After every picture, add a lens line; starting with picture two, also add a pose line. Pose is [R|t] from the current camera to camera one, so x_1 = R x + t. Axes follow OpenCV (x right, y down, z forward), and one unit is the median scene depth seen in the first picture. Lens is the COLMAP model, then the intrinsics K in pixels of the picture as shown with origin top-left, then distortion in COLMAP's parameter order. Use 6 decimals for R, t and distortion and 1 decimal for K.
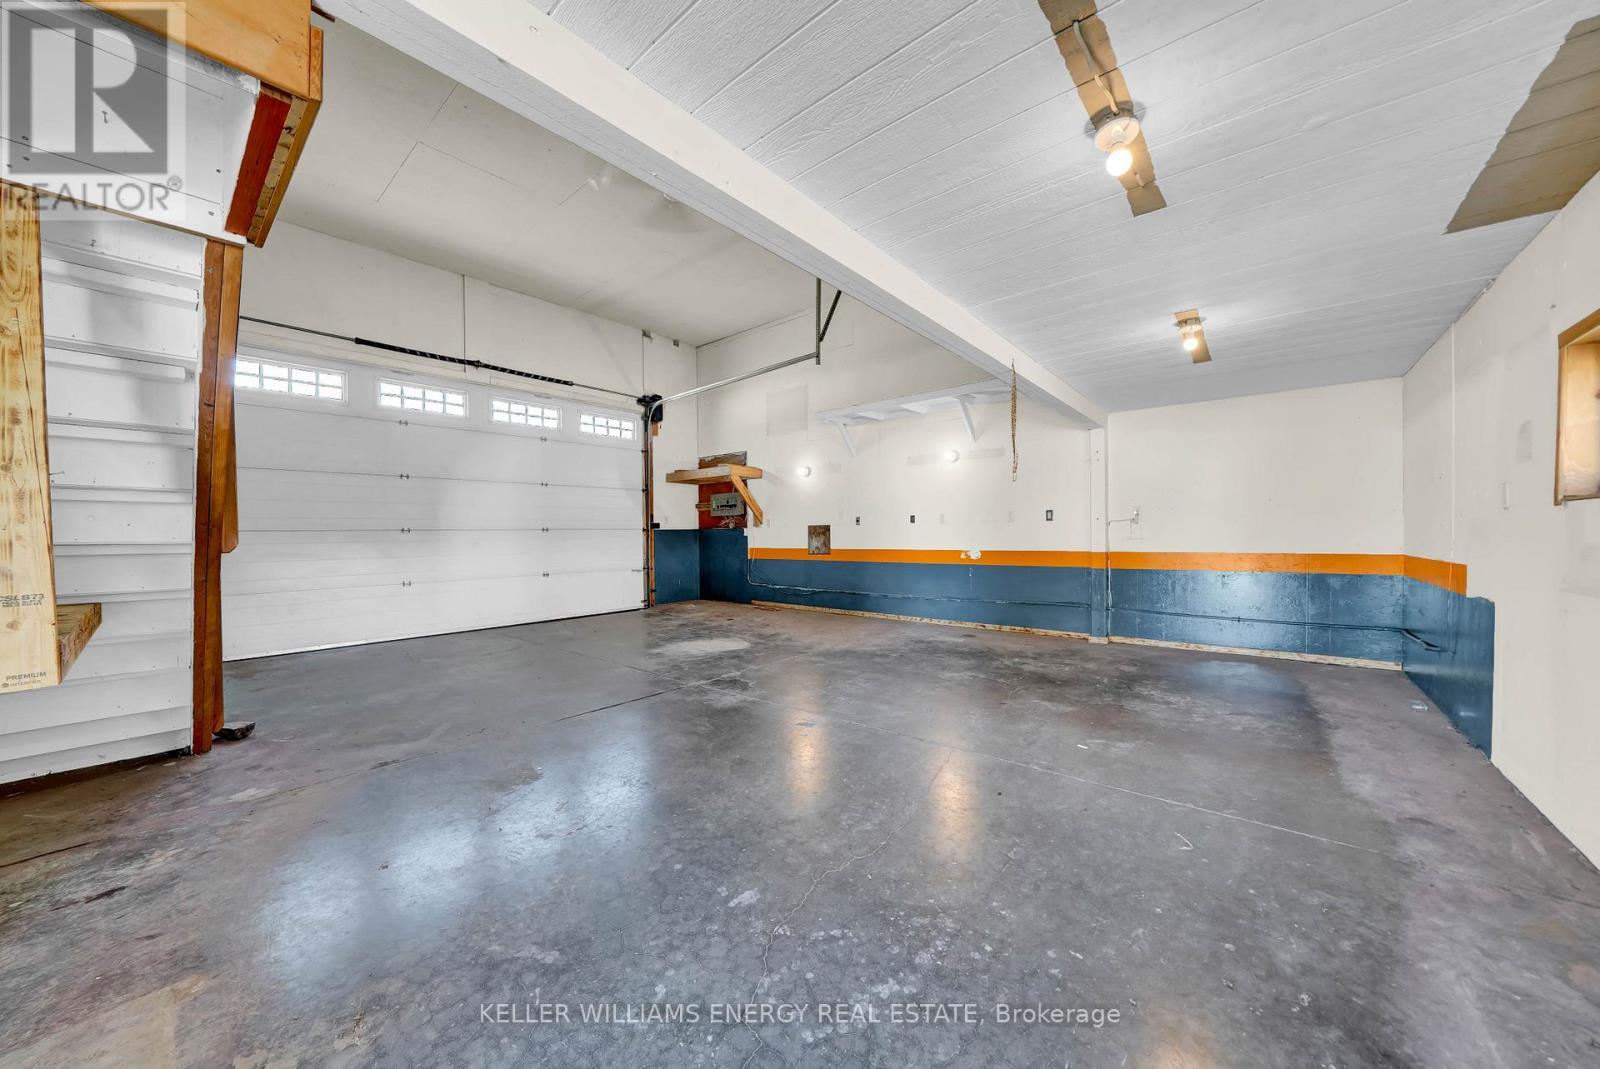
lens RADIAL K [[561.2, 0, 789.1], [0, 561.2, 535.7], [0, 0, 1]] dist [-0.023119, 0.002074]
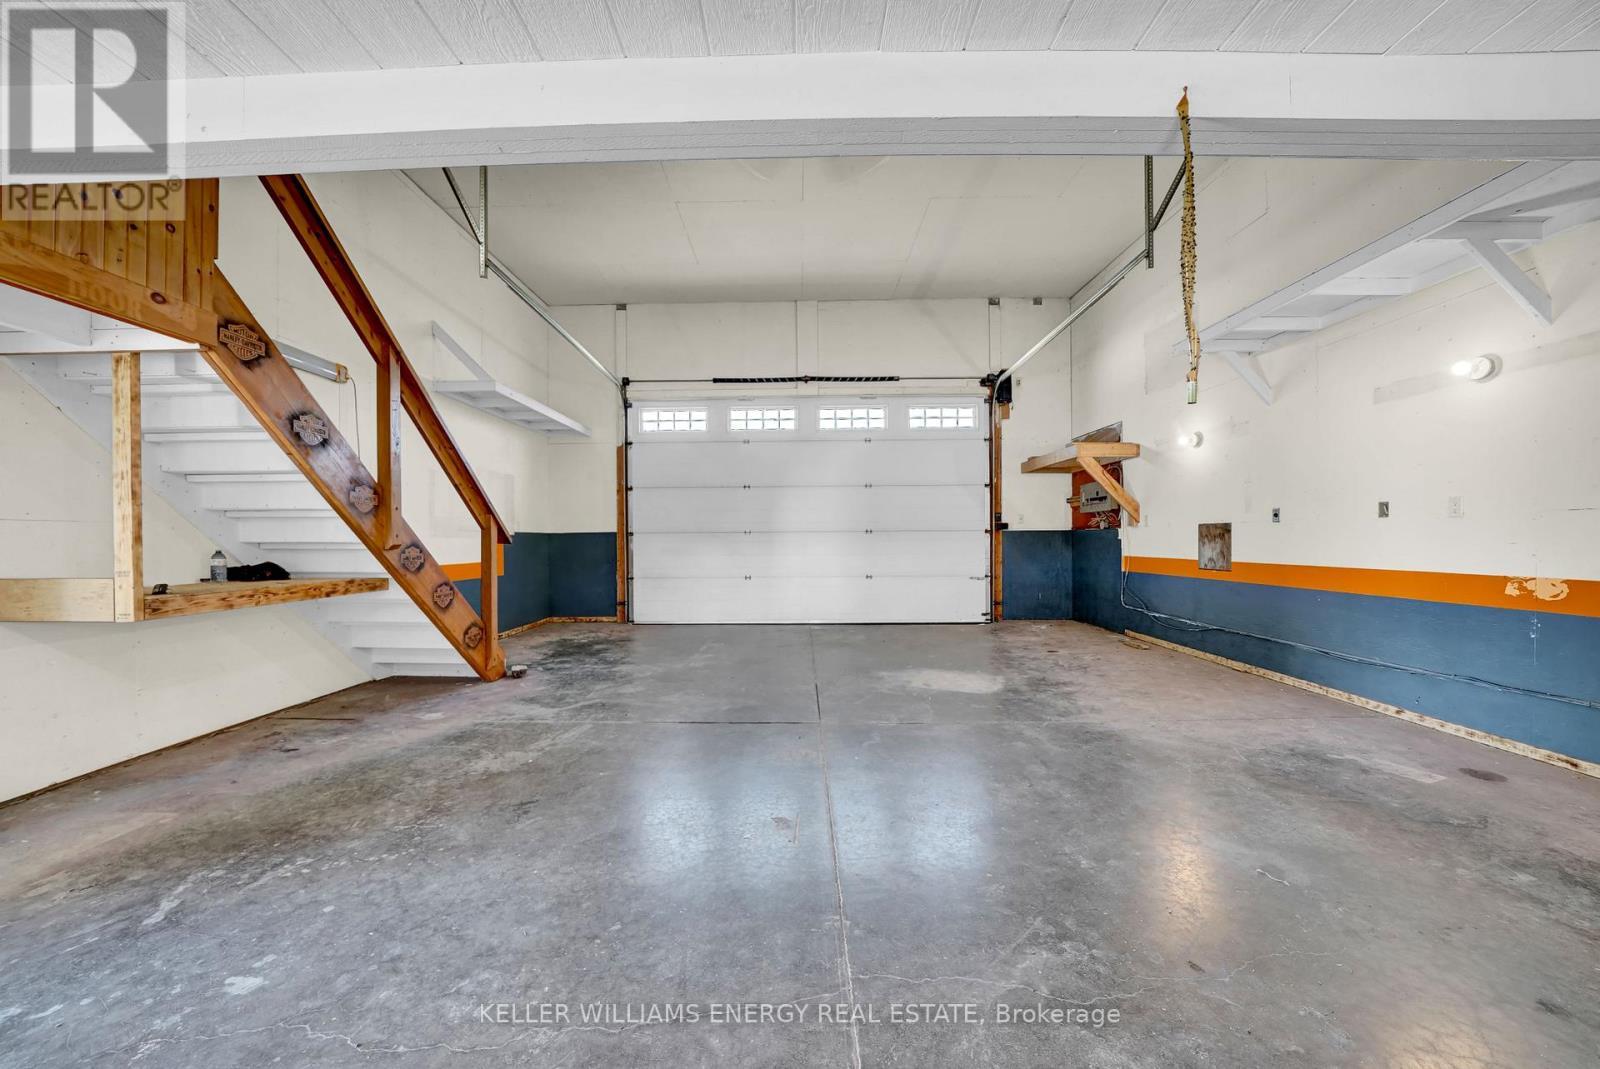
lens RADIAL K [[561.2, 0, 797.0], [0, 561.2, 540.2], [0, 0, 1]] dist [-0.023119, 0.002074]
pose [[0.639750, 0.009933, -0.768518, 0.234234], [-0.005473, 0.999950, 0.008368, -0.002502], [0.768563, -0.001147, 0.639773, 0.249791]]
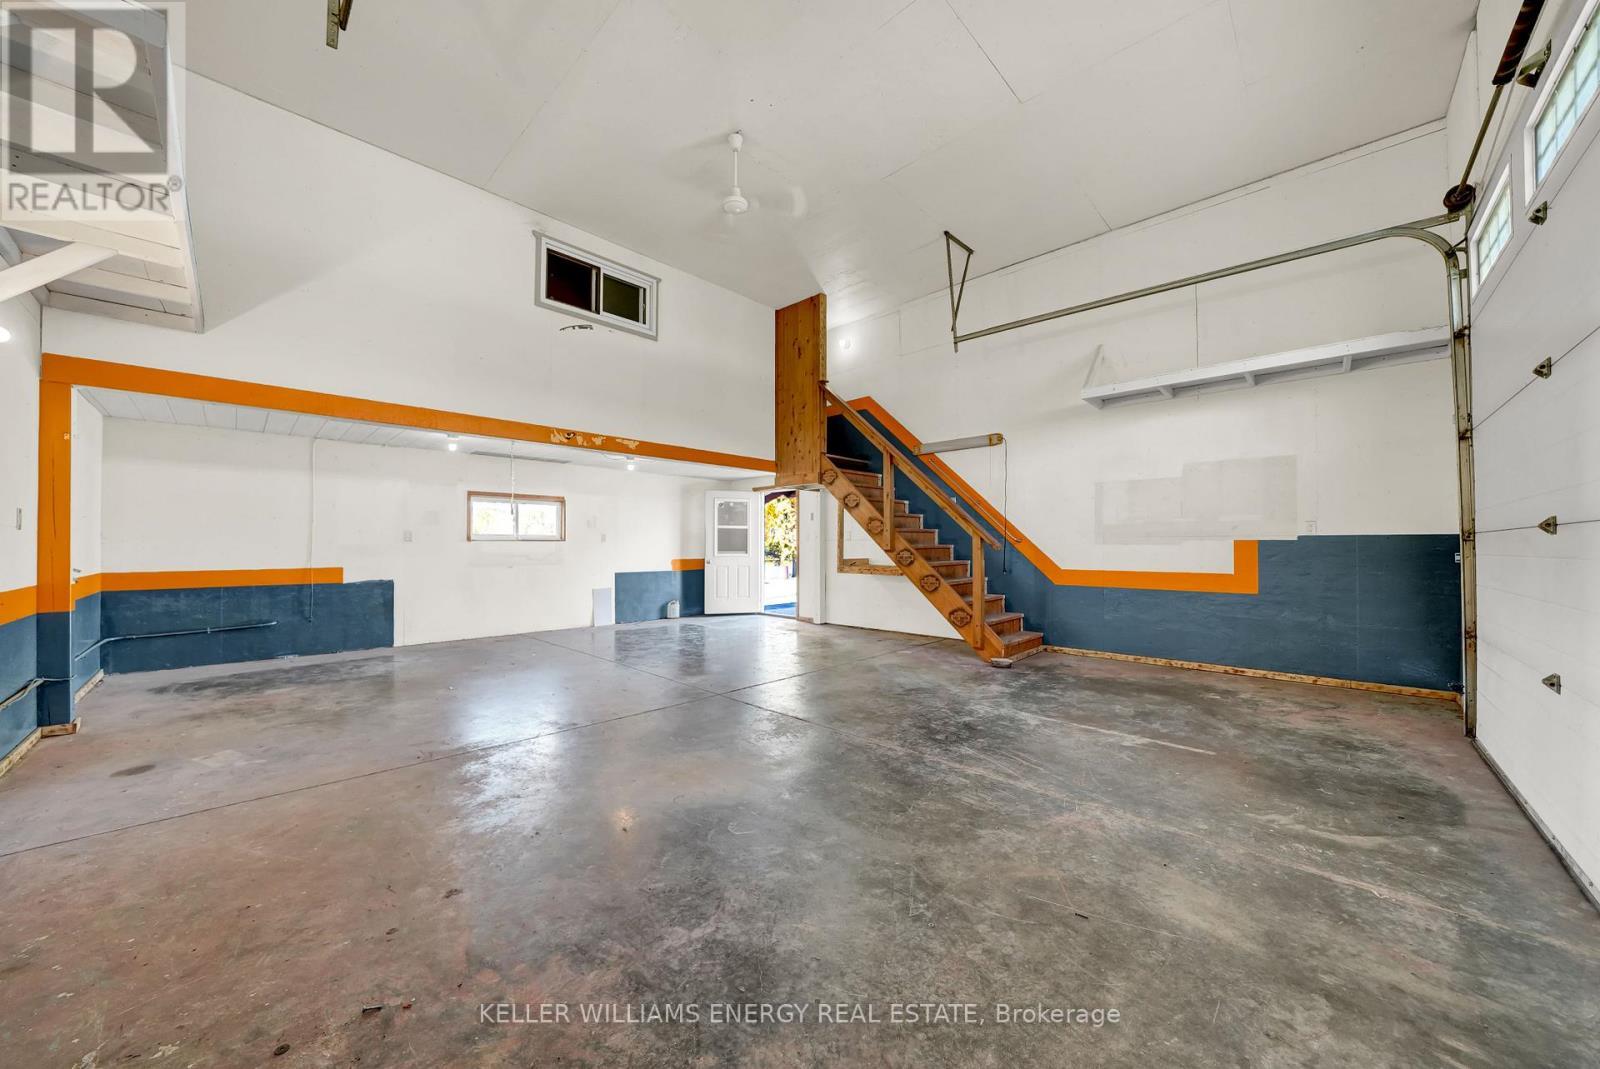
lens RADIAL K [[561.2, 0, 796.4], [0, 561.2, 540.9], [0, 0, 1]] dist [-0.023119, 0.002074]
pose [[-0.998193, 0.016033, 0.057907, -0.282602], [0.015731, 0.999860, -0.005682, -0.004090], [-0.057990, -0.004761, -0.998306, 1.249782]]
